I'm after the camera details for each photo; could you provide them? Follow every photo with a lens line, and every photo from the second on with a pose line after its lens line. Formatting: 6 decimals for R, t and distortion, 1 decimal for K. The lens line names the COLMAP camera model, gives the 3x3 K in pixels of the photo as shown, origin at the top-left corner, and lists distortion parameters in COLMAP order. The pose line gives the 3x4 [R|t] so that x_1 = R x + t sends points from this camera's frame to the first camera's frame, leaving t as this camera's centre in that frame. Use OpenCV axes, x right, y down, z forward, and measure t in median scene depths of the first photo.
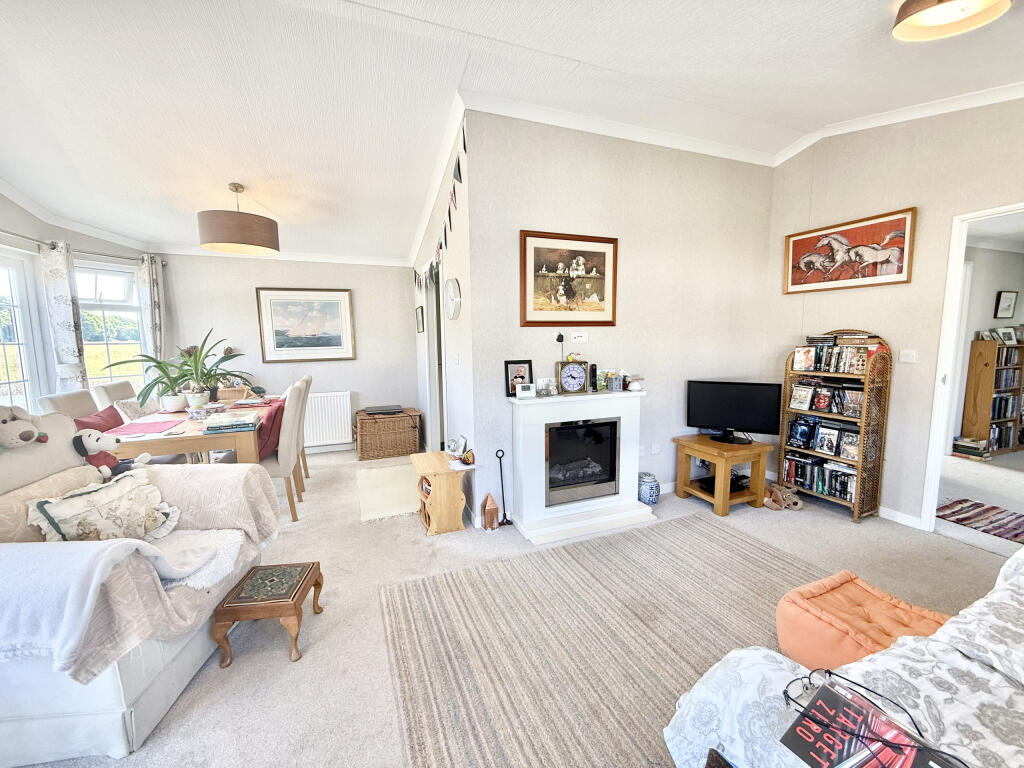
lens RADIAL K [[404.9, 0, 505.6], [0, 404.9, 383.7], [0, 0, 1]] dist [-0.001810, -0.000073]
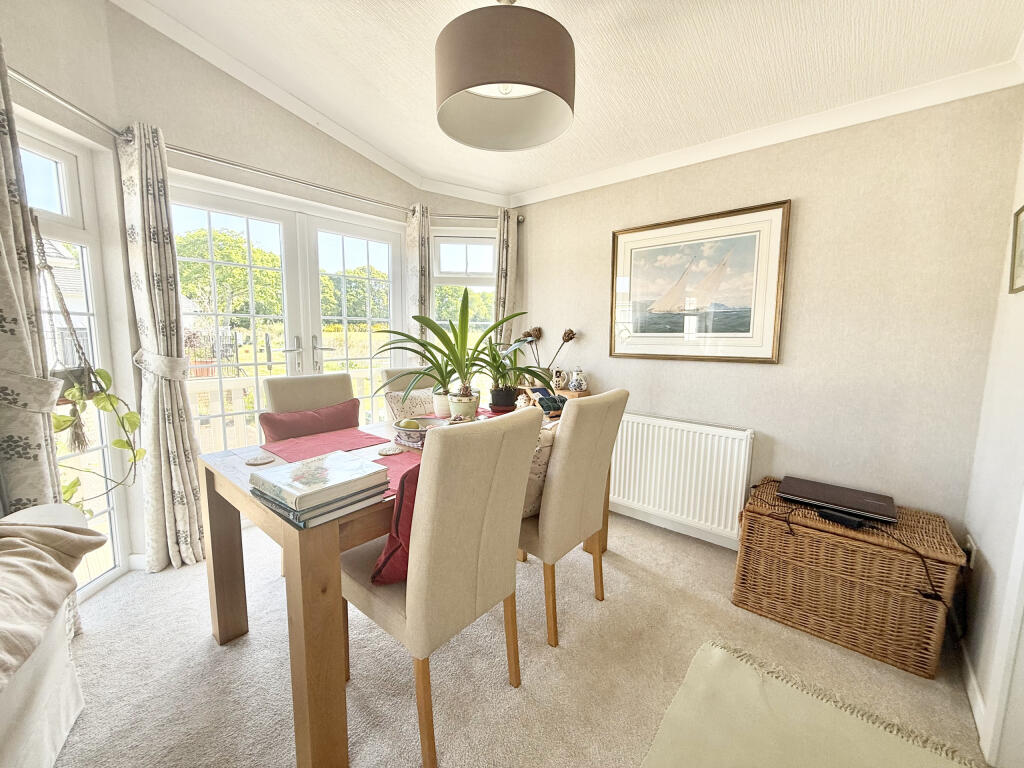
lens RADIAL K [[404.9, 0, 511.6], [0, 404.9, 387.5], [0, 0, 1]] dist [-0.001810, -0.000073]
pose [[0.474165, 0.129556, -0.870852, -0.200032], [-0.116603, 0.989642, 0.083740, -0.059971], [0.872680, 0.061838, 0.484361, 0.873843]]
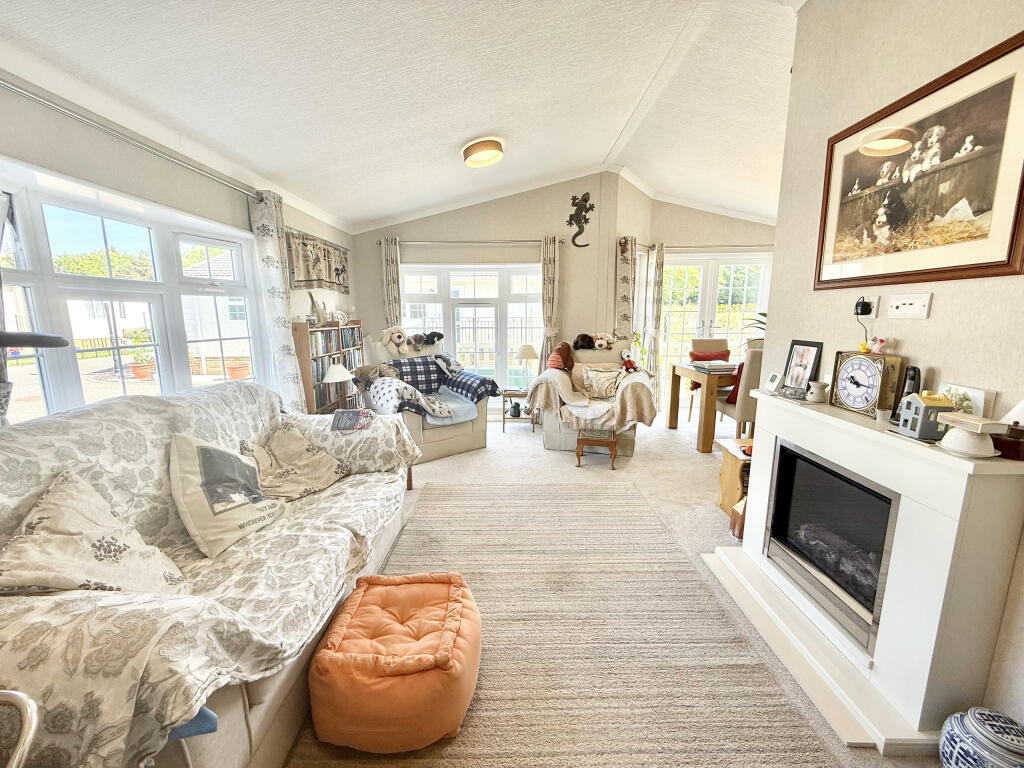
lens RADIAL K [[404.9, 0, 514.5], [0, 404.9, 383.7], [0, 0, 1]] dist [-0.001810, -0.000073]
pose [[-0.358422, 0.174624, -0.917082, 0.811328], [-0.098553, 0.969783, 0.223176, -0.087871], [0.928343, 0.170373, -0.330382, 0.752730]]
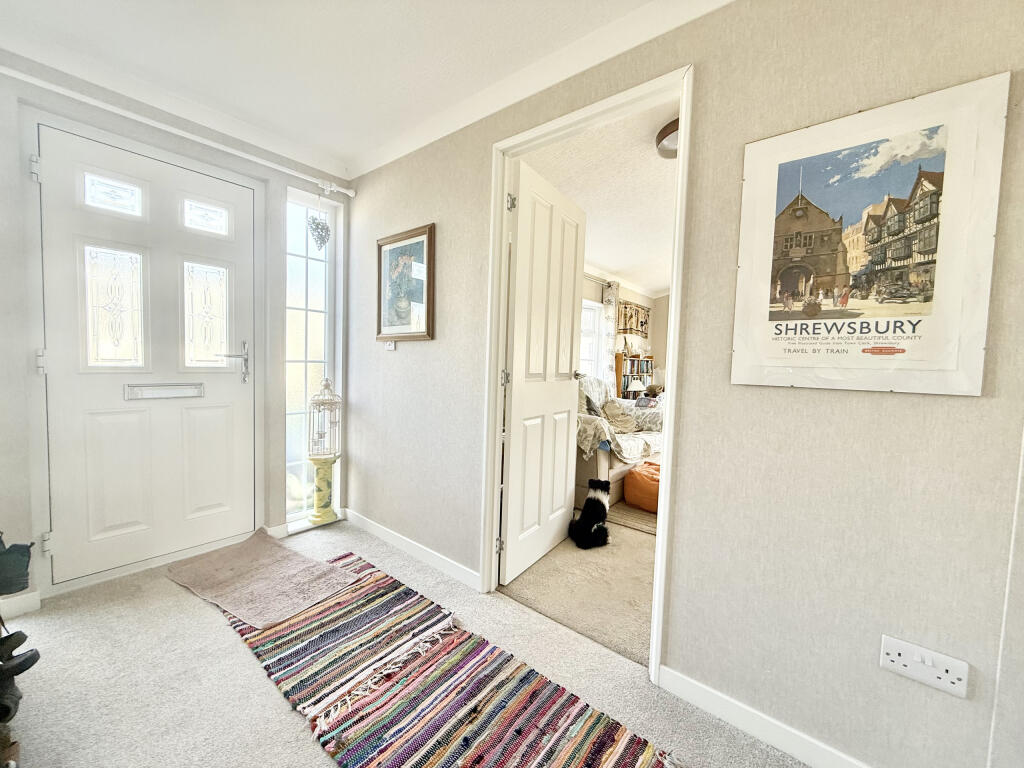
lens RADIAL K [[404.9, 0, 507.2], [0, 404.9, 382.3], [0, 0, 1]] dist [-0.001810, -0.000073]
pose [[-0.869305, 0.011175, -0.494150, 1.347570], [-0.077616, 0.984255, 0.158801, -0.069576], [0.488144, 0.176401, -0.854750, 1.179734]]
